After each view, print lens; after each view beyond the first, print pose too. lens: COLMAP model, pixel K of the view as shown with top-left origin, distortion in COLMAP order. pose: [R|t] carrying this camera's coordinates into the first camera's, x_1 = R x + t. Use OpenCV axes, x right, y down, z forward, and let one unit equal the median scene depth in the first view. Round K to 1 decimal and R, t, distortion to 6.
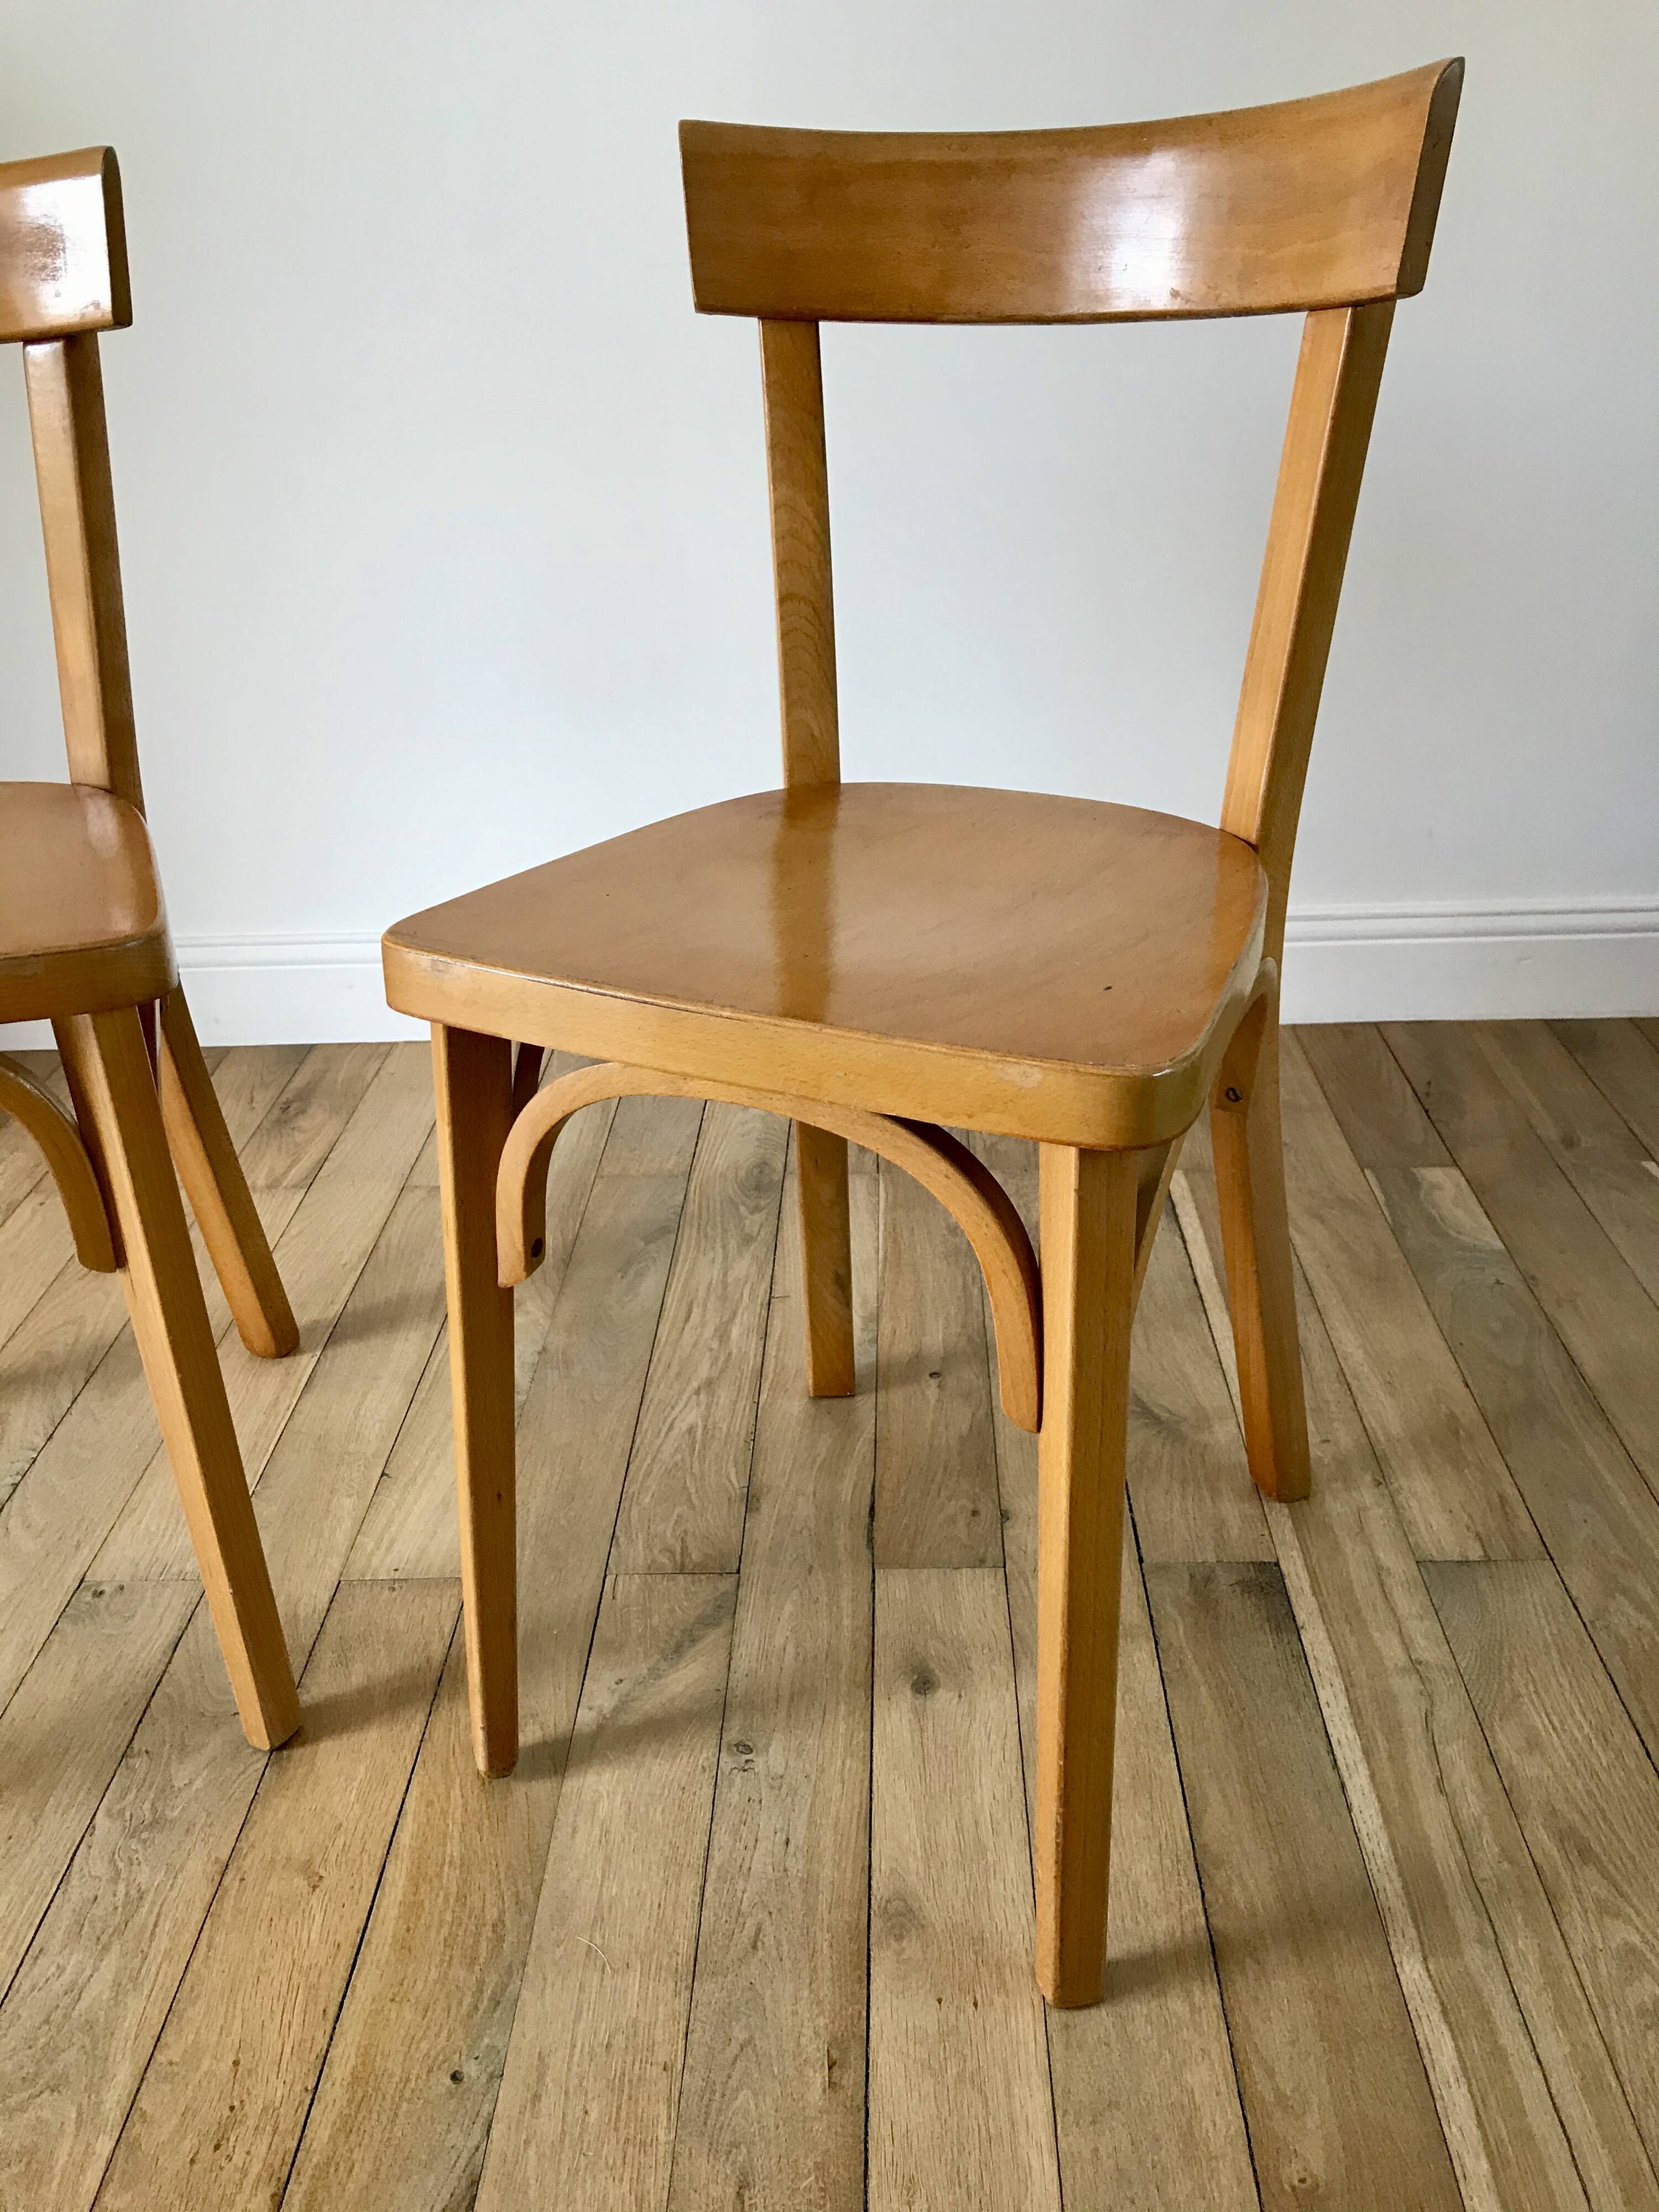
lens RADIAL K [[1784.5, 0, 833.4], [0, 1784.5, 1156.0], [0, 0, 1]] dist [0.024458, -0.004858]
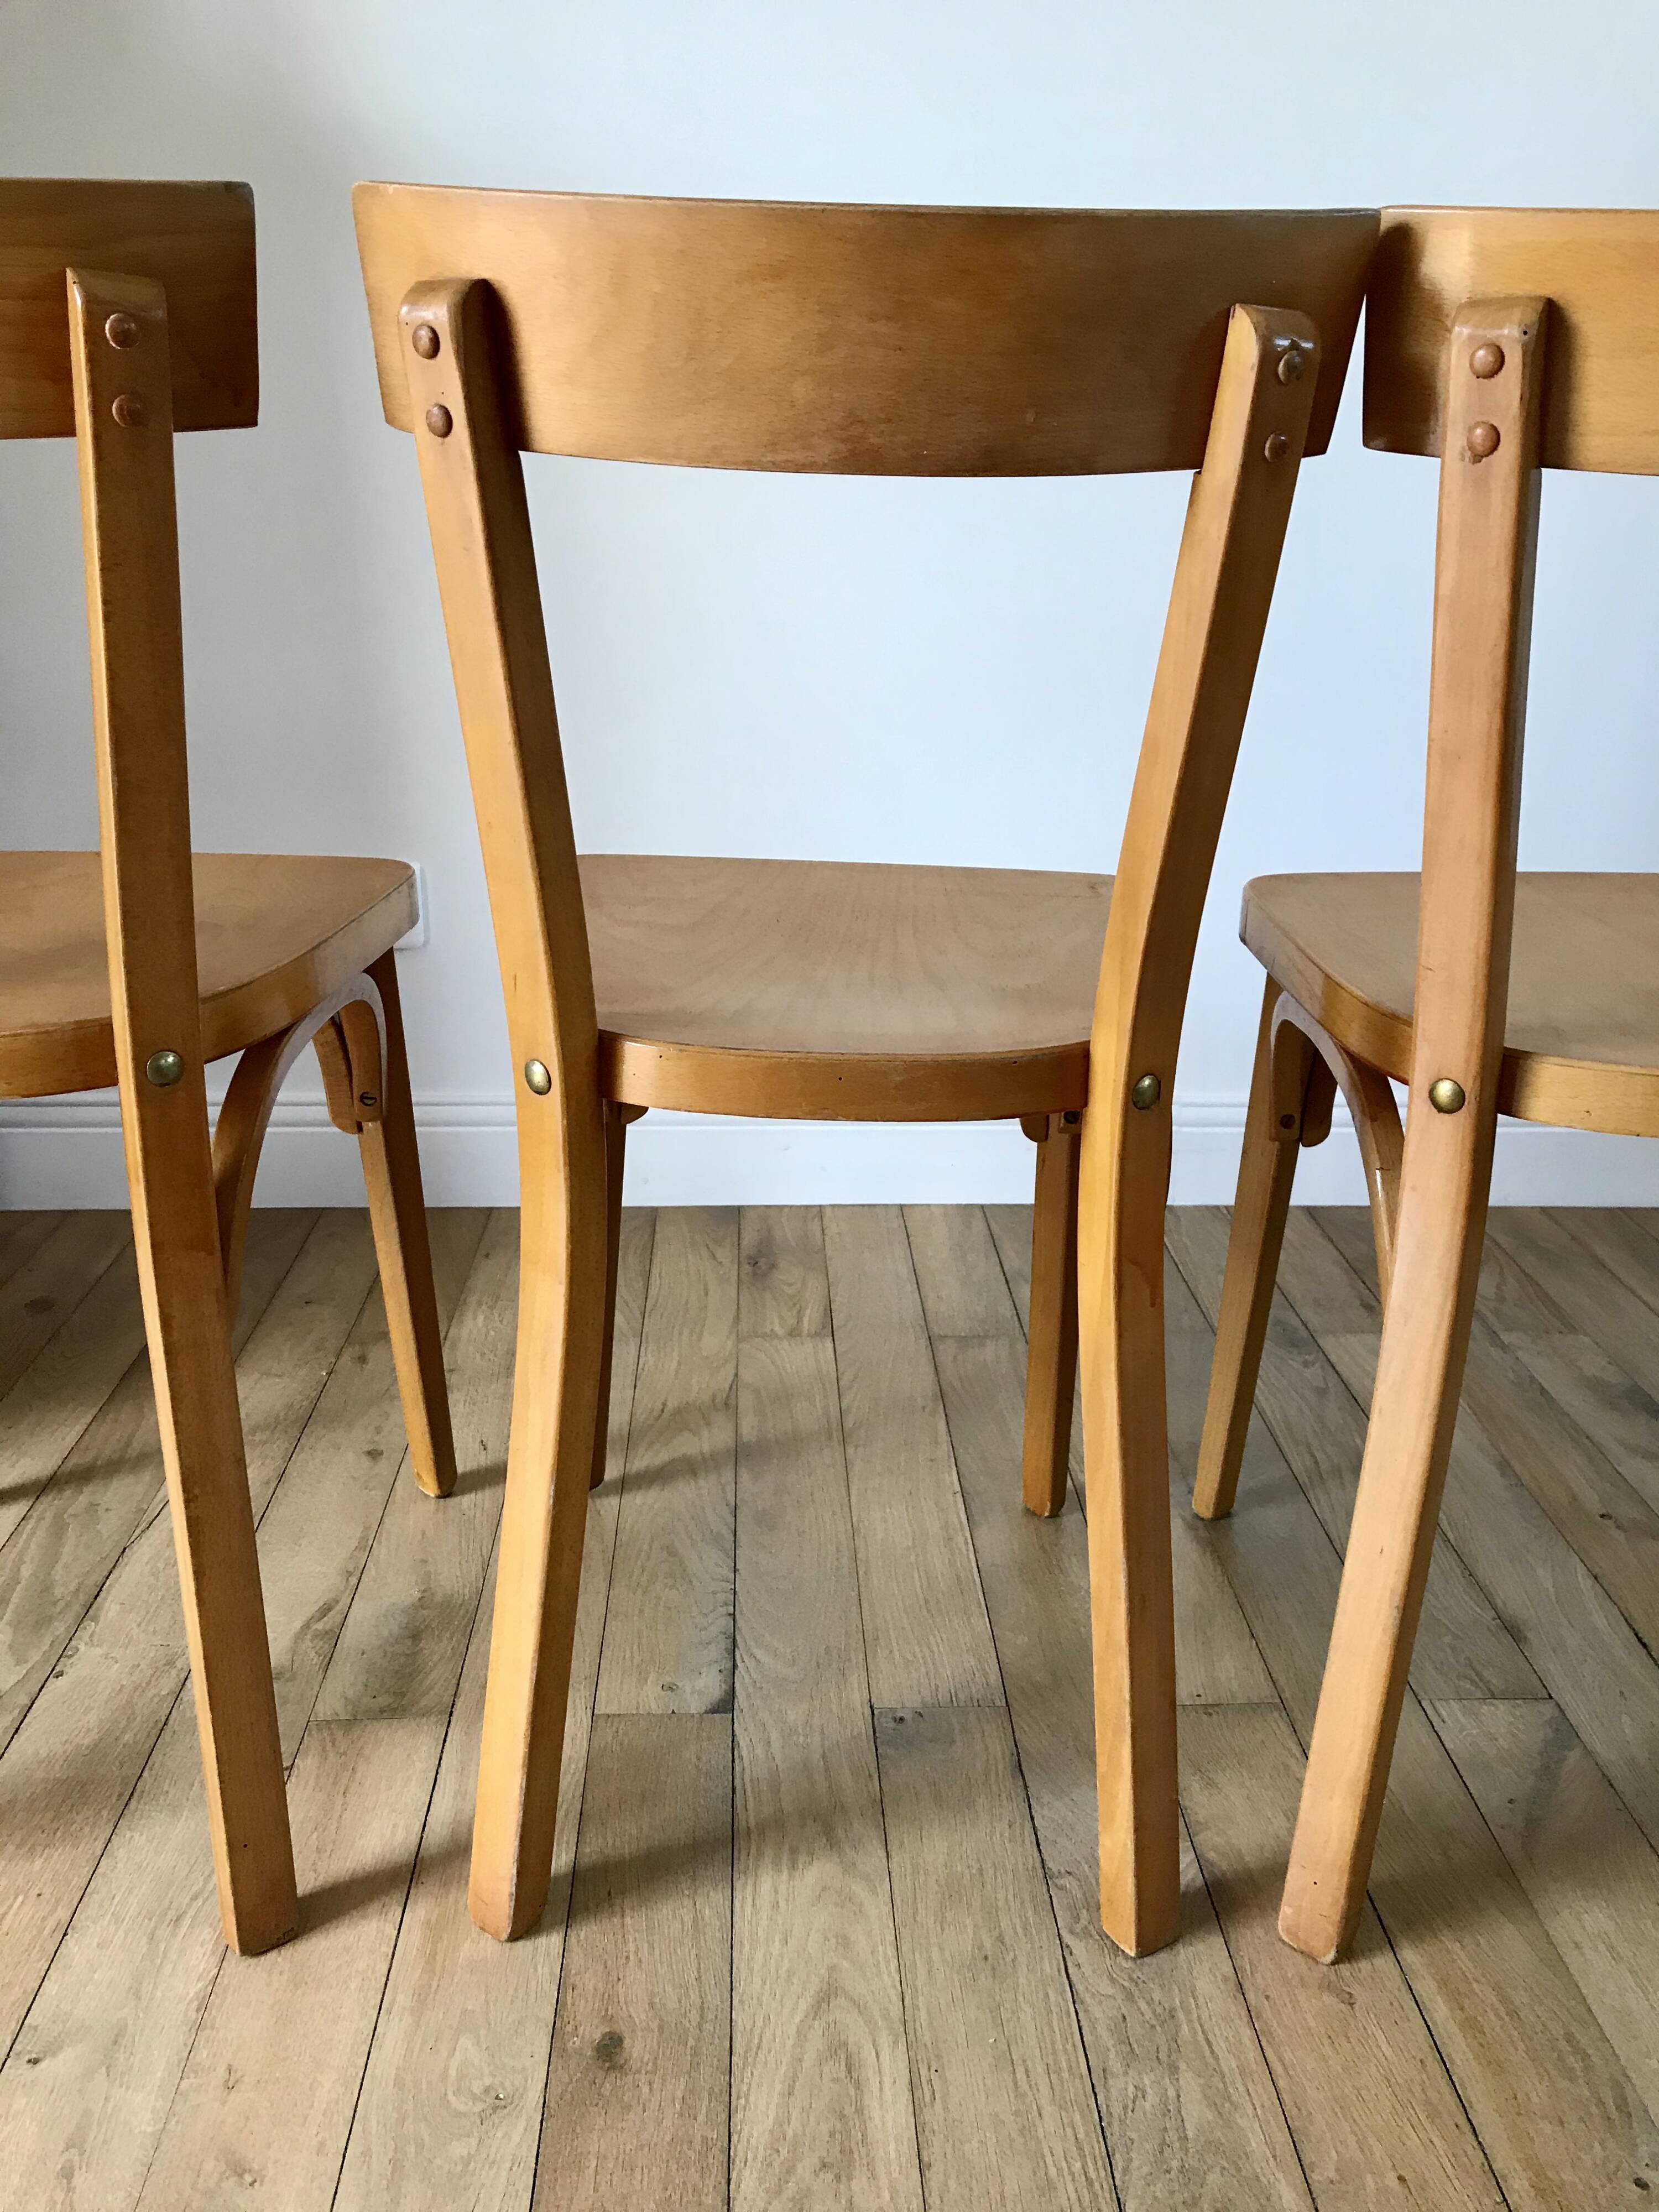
lens RADIAL K [[1811.7, 0, 834.1], [0, 1811.7, 1105.5], [0, 0, 1]] dist [0.011240, 0.000796]
pose [[0.996049, 0.027899, 0.084313, -0.560069], [-0.013239, 0.985412, -0.169670, 0.089770], [-0.087817, 0.167883, 0.981888, -0.002087]]
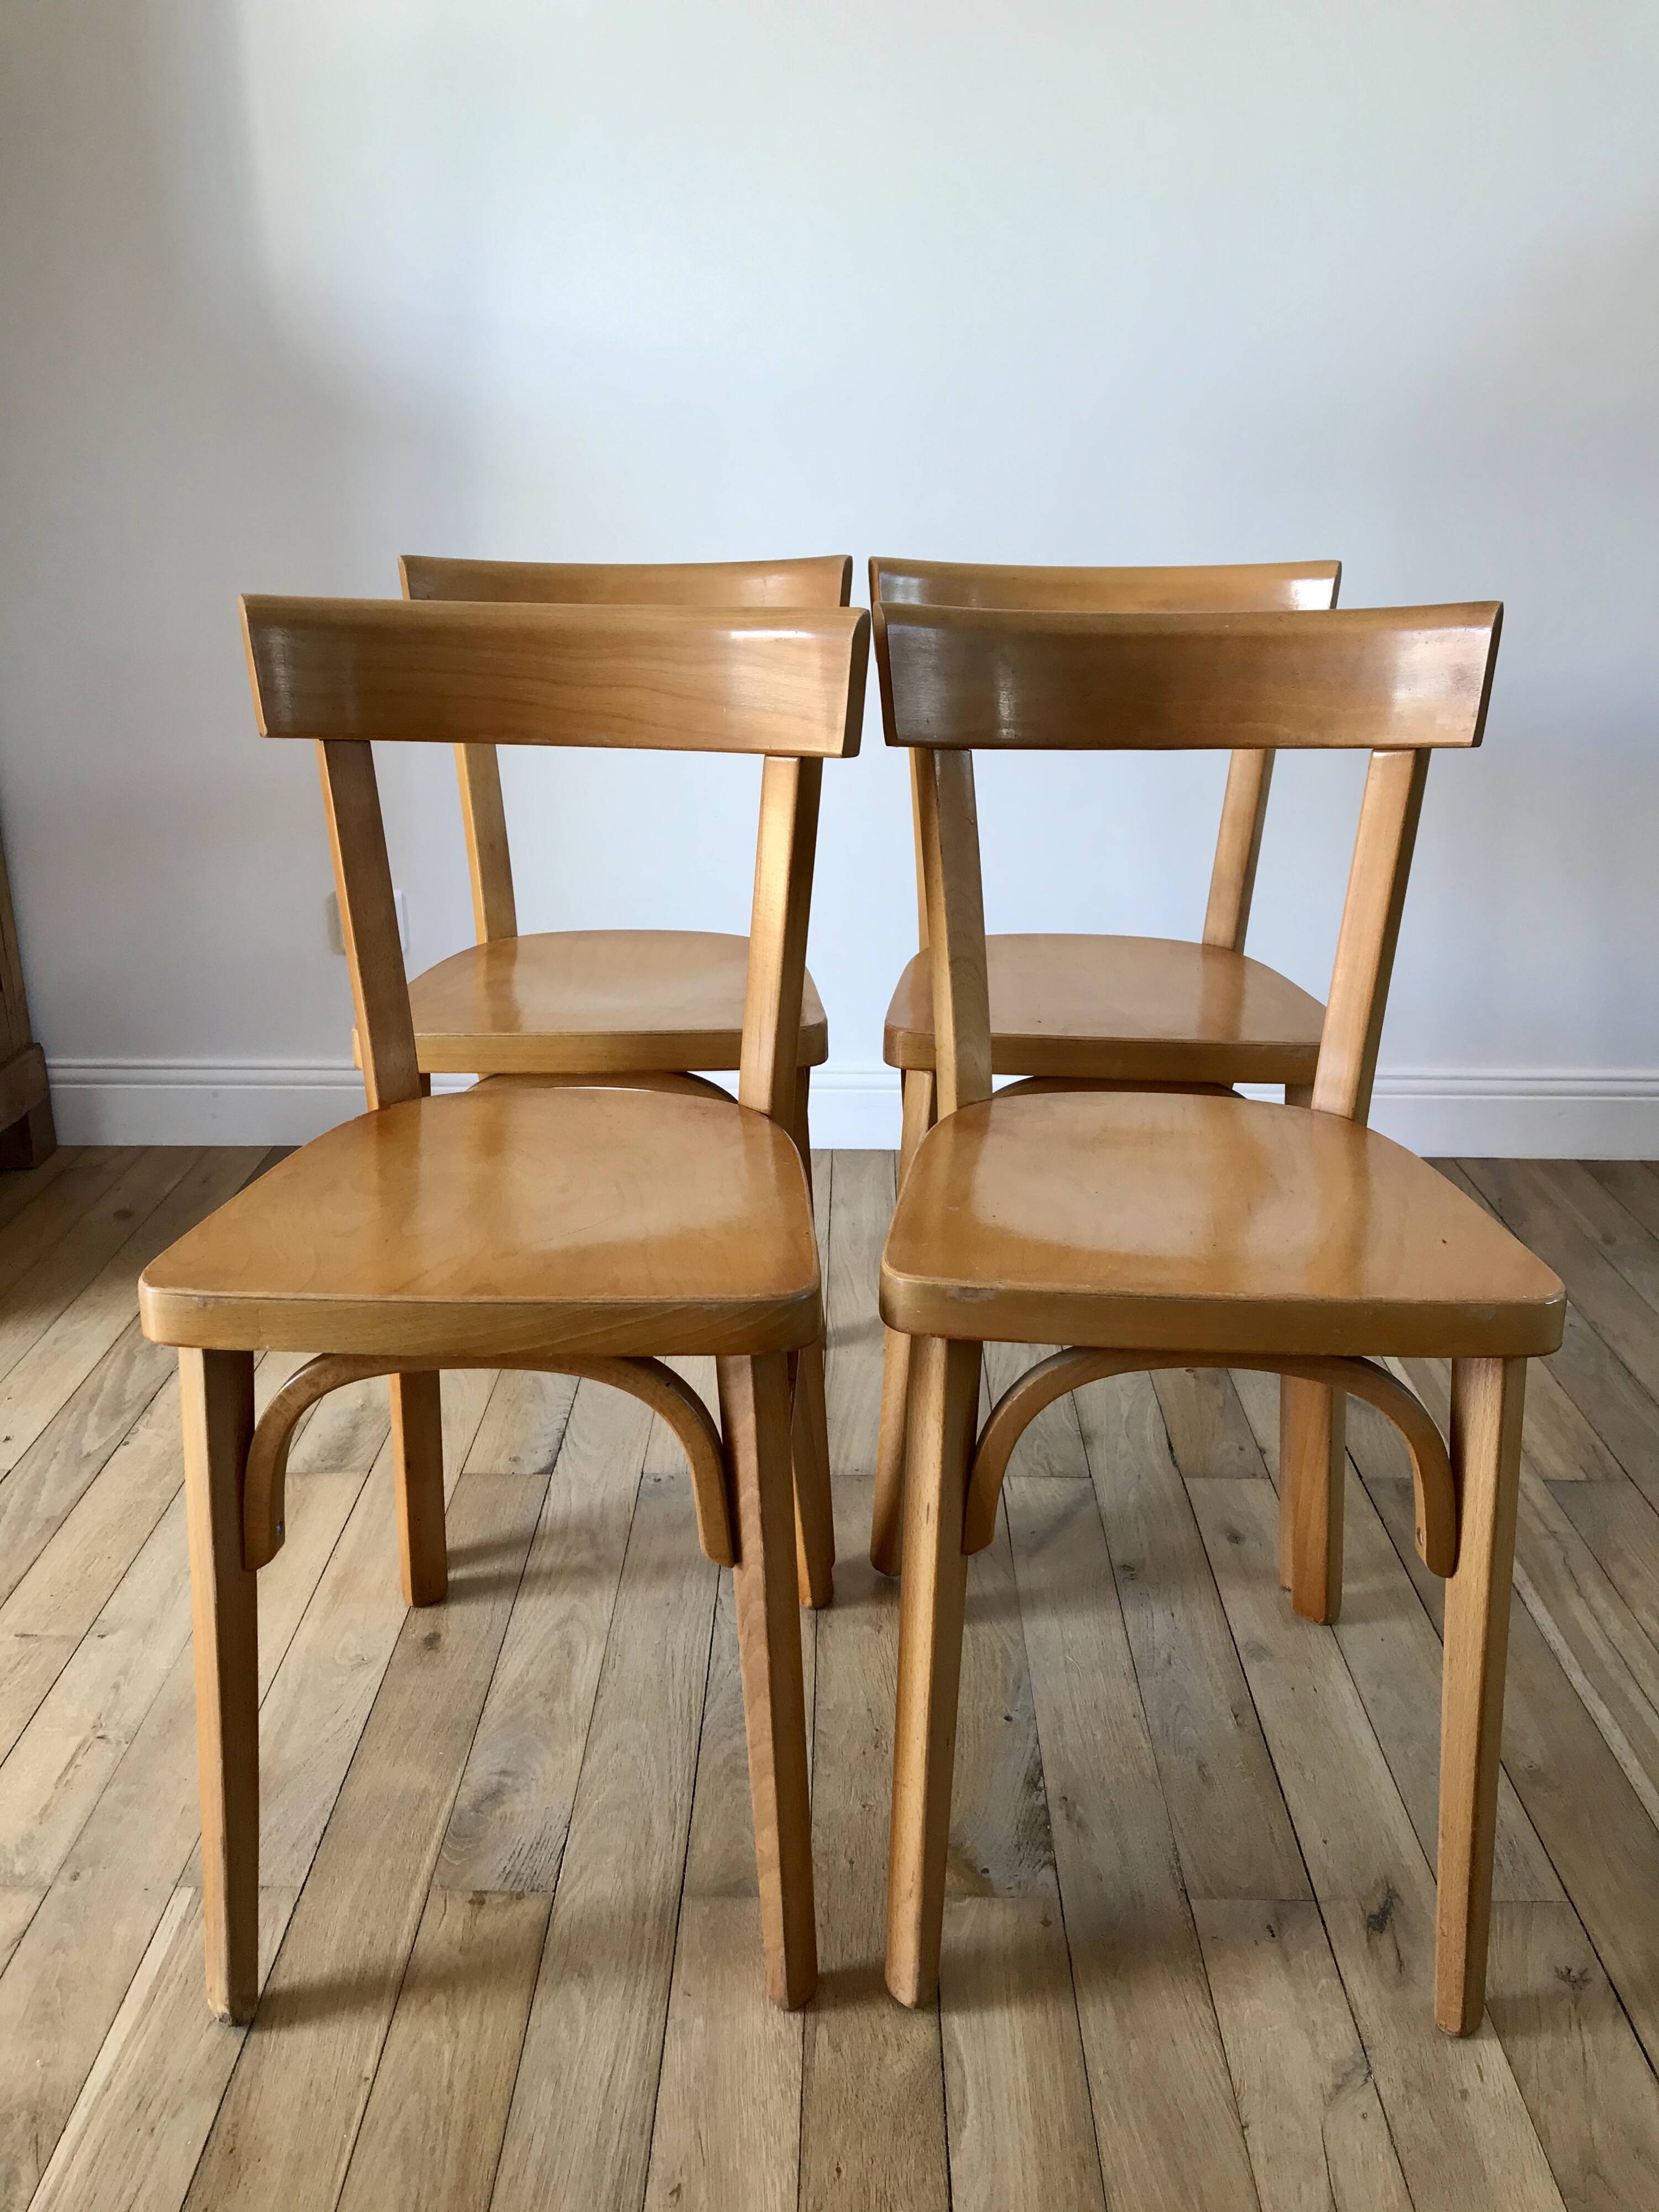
lens RADIAL K [[1803.1, 0, 831.7], [0, 1803.1, 1107.4], [0, 0, 1]] dist [0.010909, 0.010324]
pose [[0.998993, 0.034414, 0.028801, -0.334603], [-0.030166, 0.990143, -0.136770, 0.144900], [-0.033223, 0.135763, 0.990184, -0.540288]]
